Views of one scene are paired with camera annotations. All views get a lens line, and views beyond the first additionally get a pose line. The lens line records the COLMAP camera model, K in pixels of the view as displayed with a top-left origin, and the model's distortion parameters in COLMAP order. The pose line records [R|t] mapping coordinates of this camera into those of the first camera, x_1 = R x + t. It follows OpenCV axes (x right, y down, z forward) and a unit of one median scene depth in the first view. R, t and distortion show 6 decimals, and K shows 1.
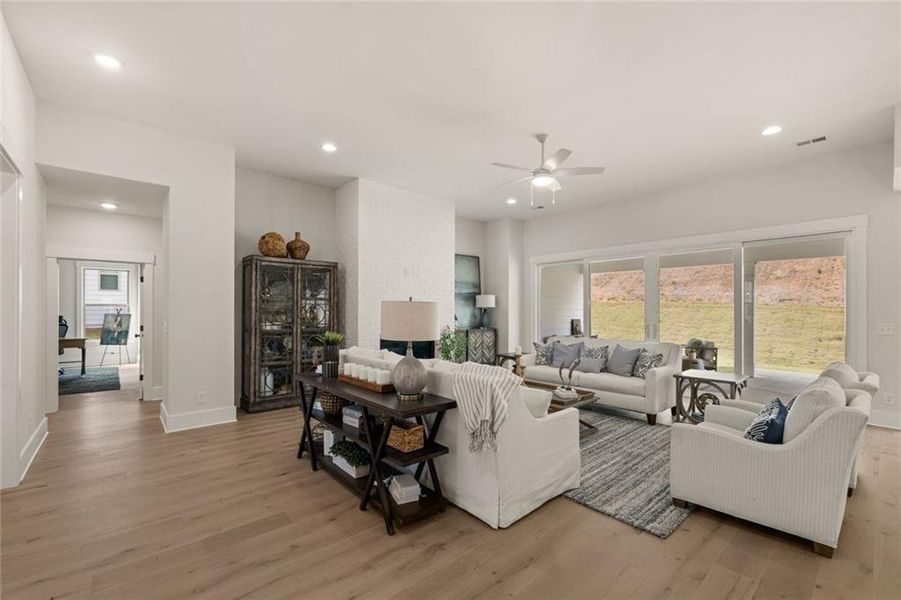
lens RADIAL K [[373.2, 0, 456.2], [0, 373.2, 304.5], [0, 0, 1]] dist [-0.000025, -0.000485]
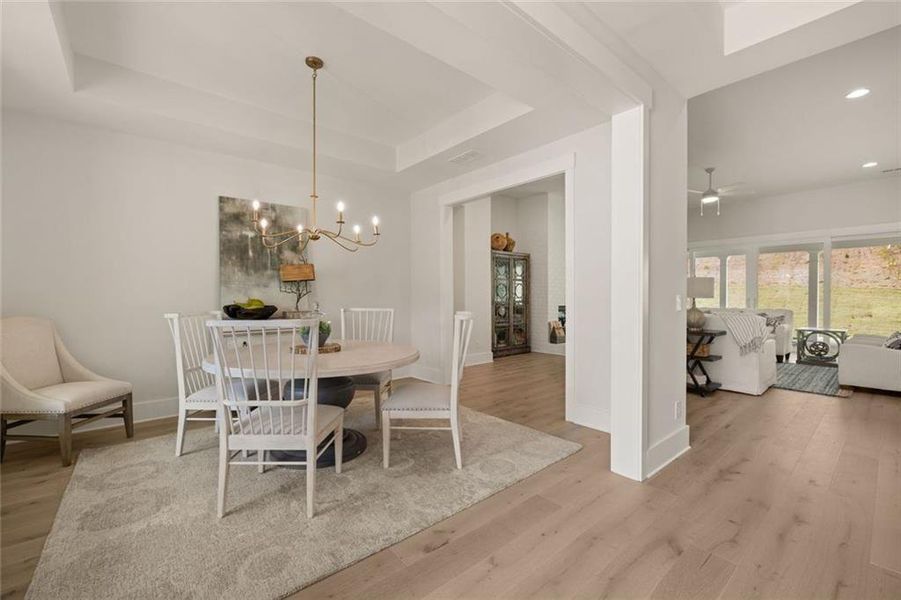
lens RADIAL K [[373.2, 0, 444.8], [0, 373.2, 296.7], [0, 0, 1]] dist [-0.000025, -0.000485]
pose [[0.999802, -0.005336, -0.019167, -0.653465], [0.005628, 0.999868, 0.015254, 0.025668], [0.019083, -0.015359, 0.999700, -0.421142]]
